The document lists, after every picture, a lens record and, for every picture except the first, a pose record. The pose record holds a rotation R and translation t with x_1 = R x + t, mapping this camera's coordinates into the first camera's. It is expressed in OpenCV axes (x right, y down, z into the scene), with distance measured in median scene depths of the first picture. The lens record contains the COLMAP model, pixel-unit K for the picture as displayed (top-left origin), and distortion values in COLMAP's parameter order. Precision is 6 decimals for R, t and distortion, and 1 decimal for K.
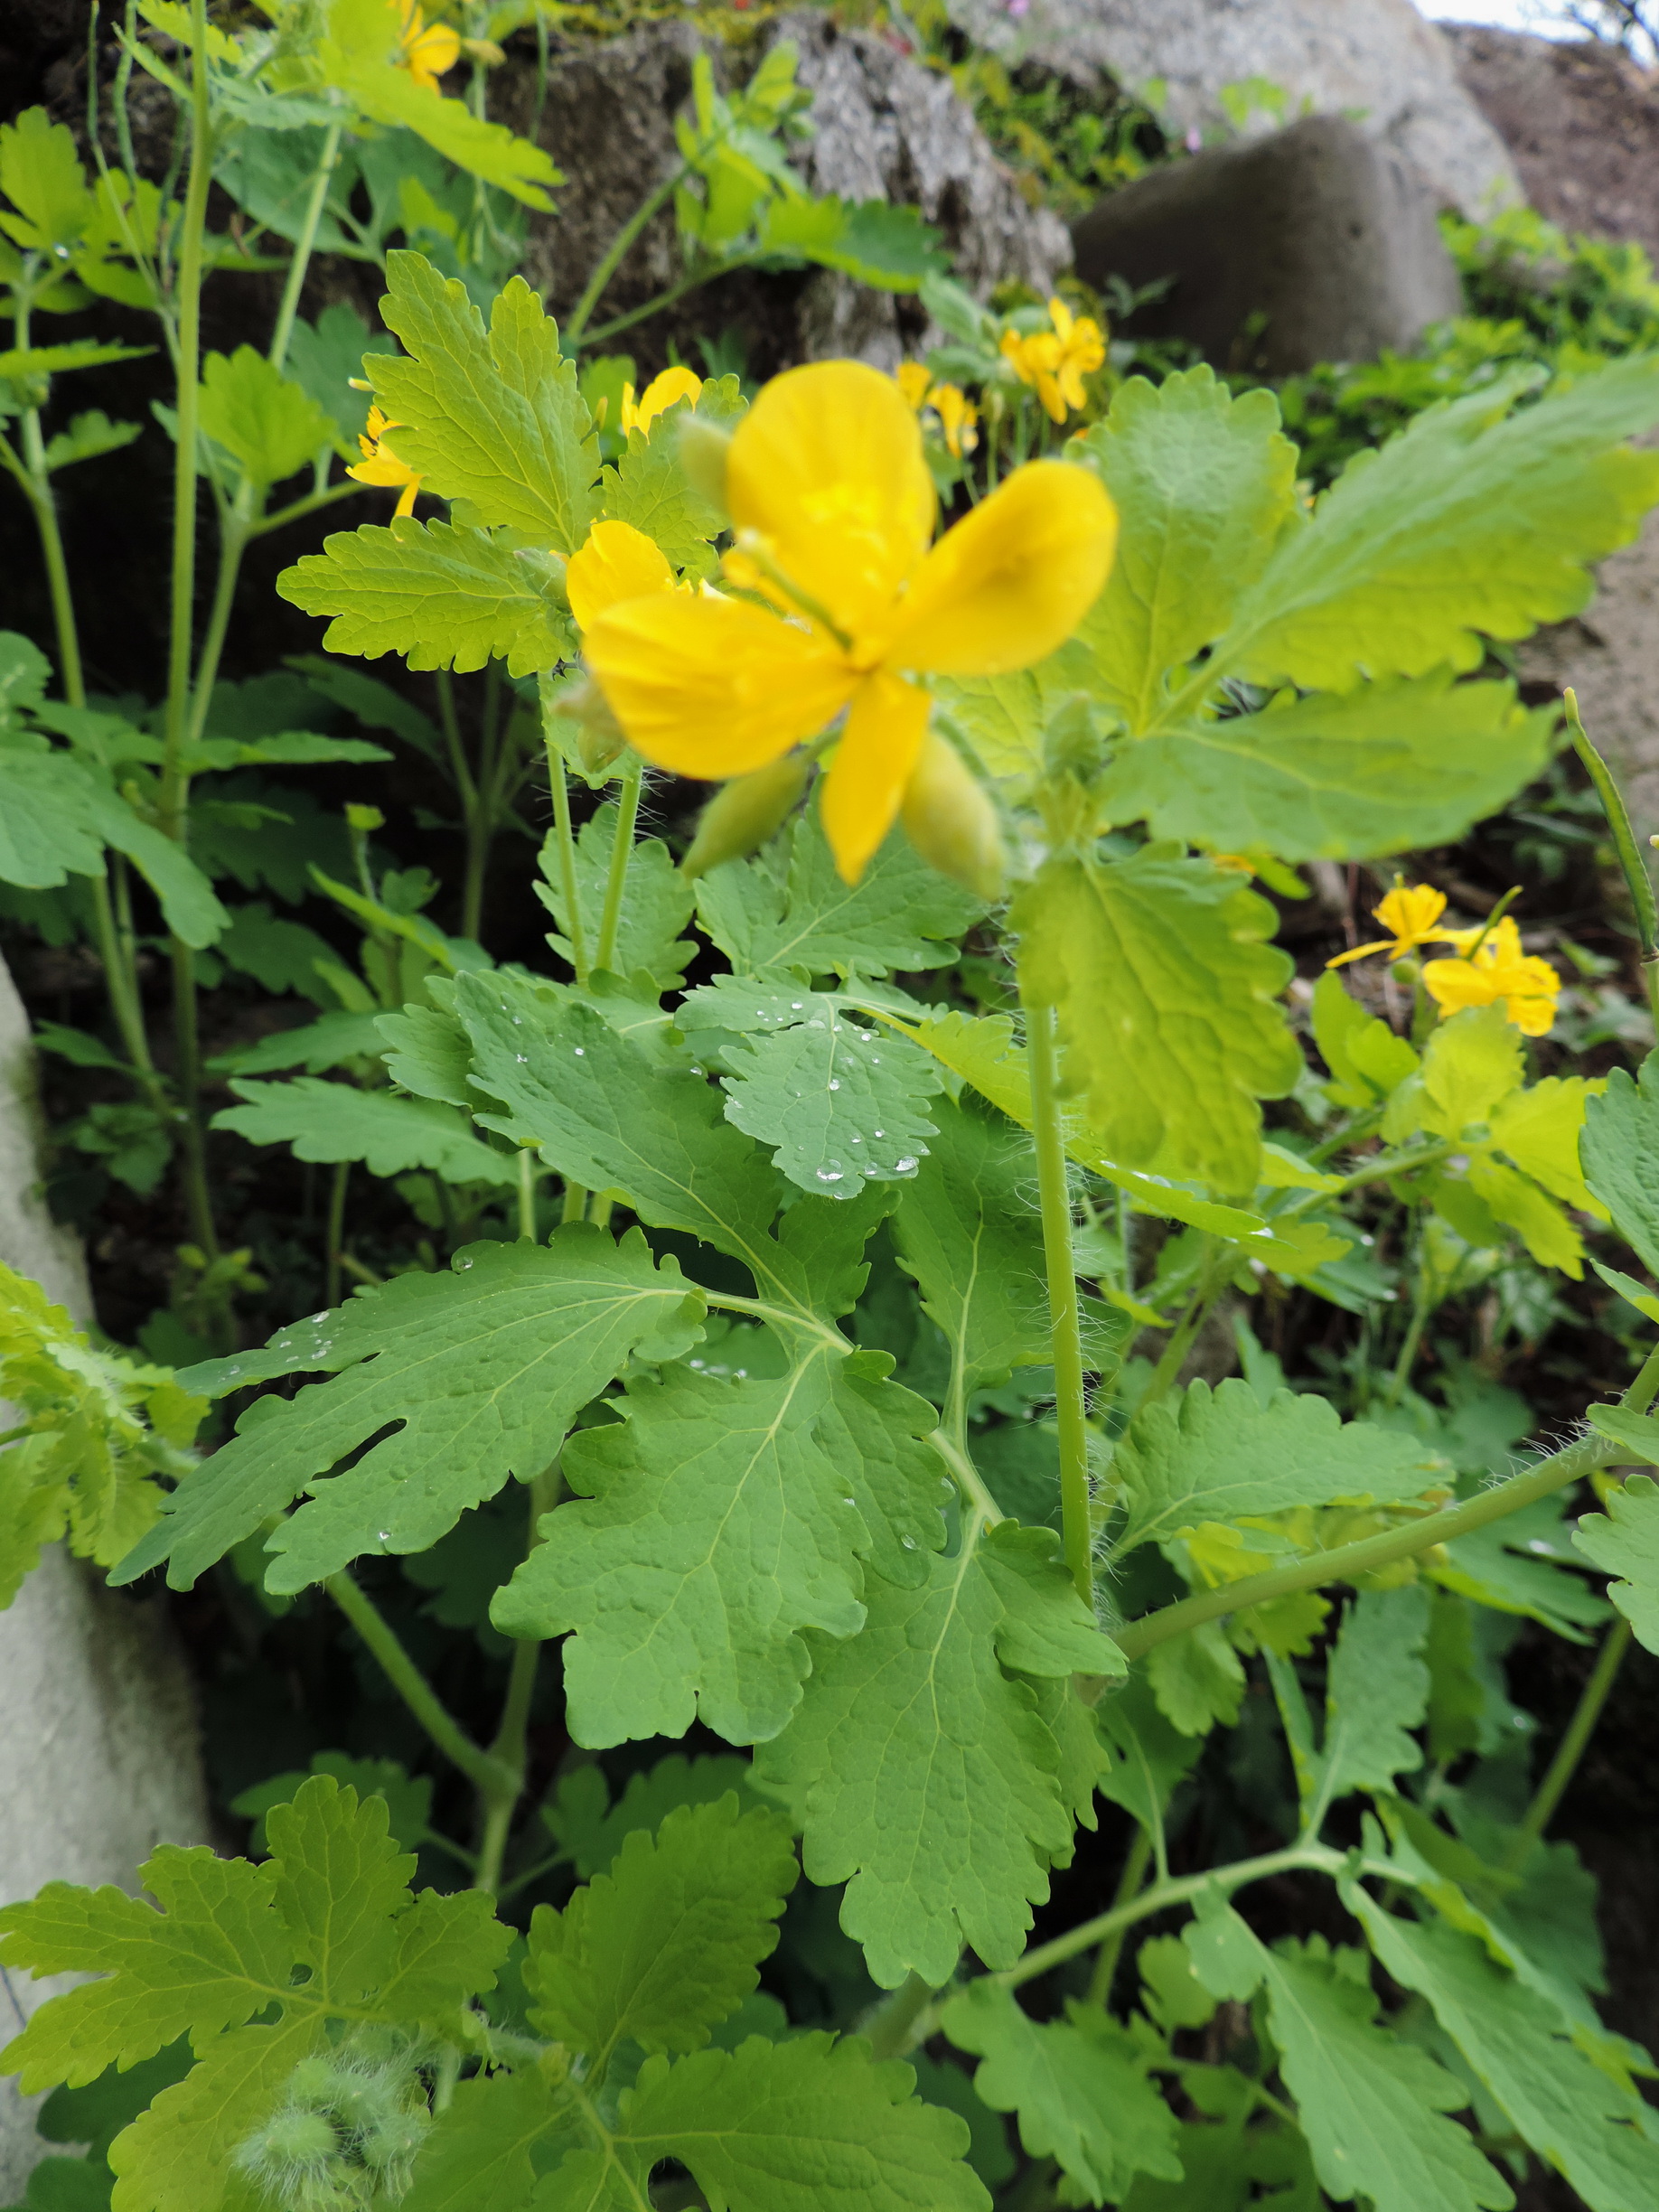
lens RADIAL K [[1567.3, 0, 795.9], [0, 1567.3, 1106.2], [0, 0, 1]] dist [-0.035880, -0.001536]
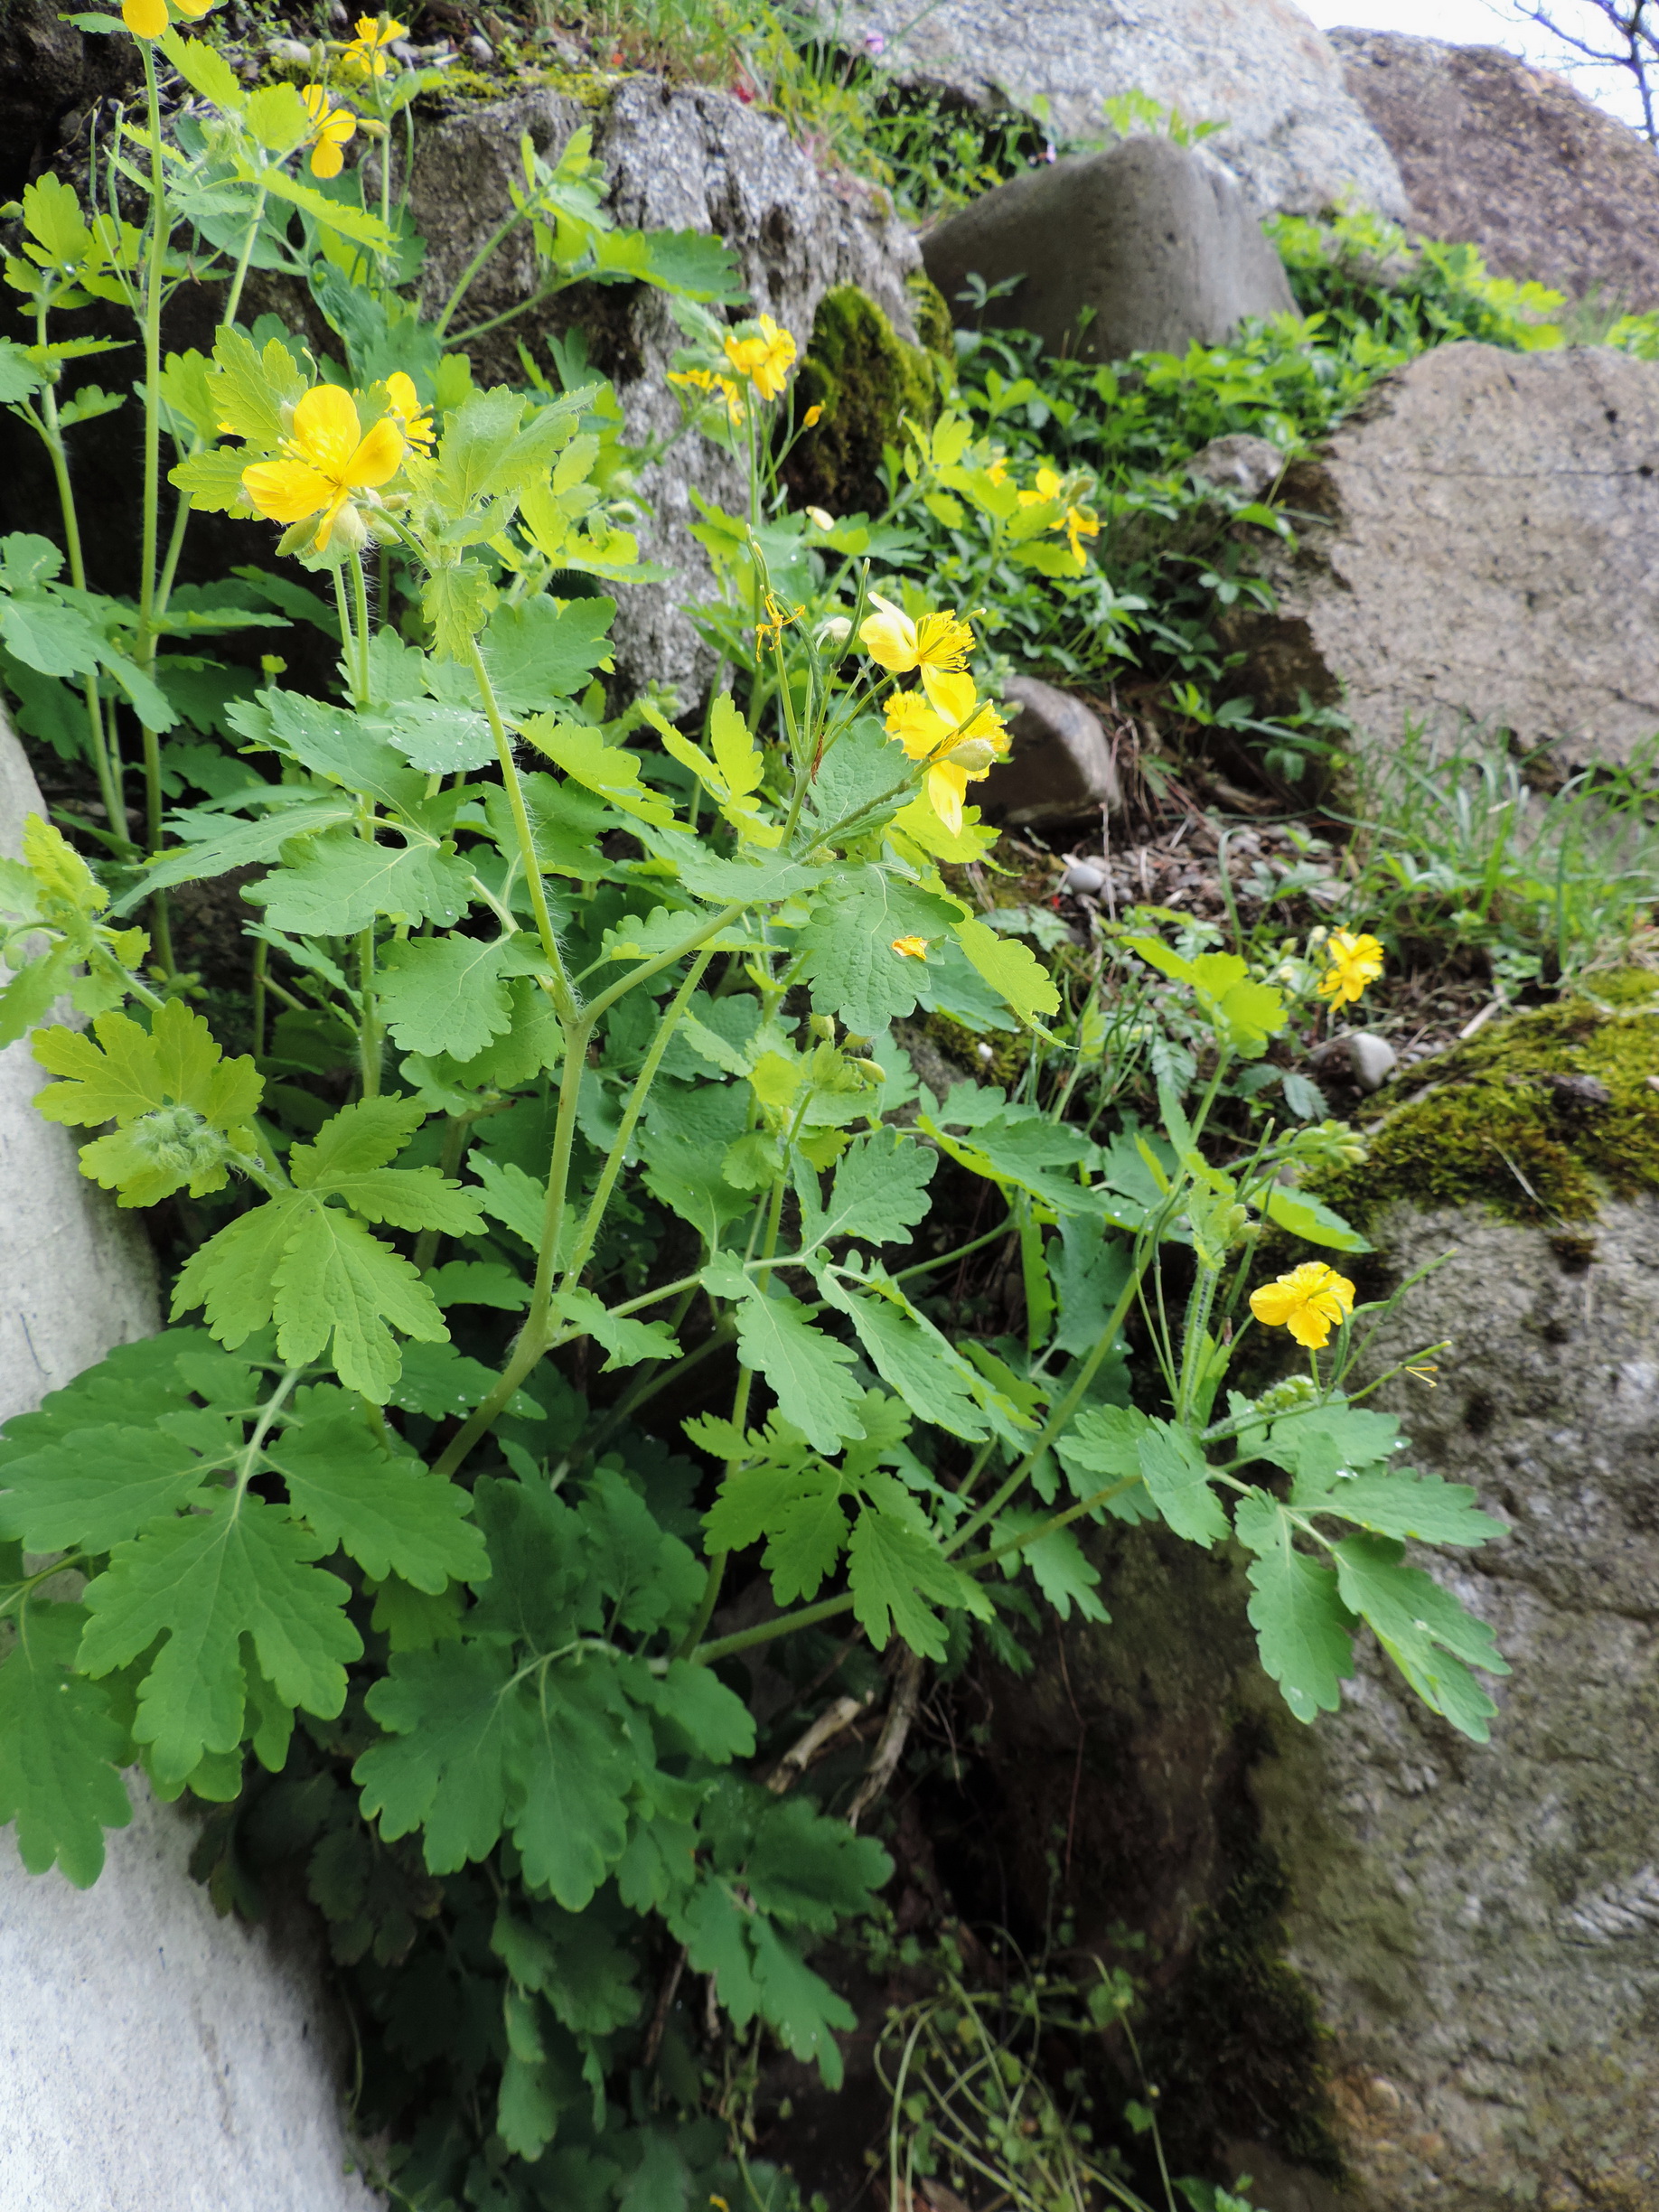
lens RADIAL K [[1598.6, 0, 829.5], [0, 1598.6, 1106.0], [0, 0, 1]] dist [-0.031958, -0.003739]
pose [[0.999913, 0.009408, 0.009248, 0.165572], [-0.009484, 0.999921, 0.008225, 0.148009], [-0.009170, -0.008312, 0.999923, -0.353629]]
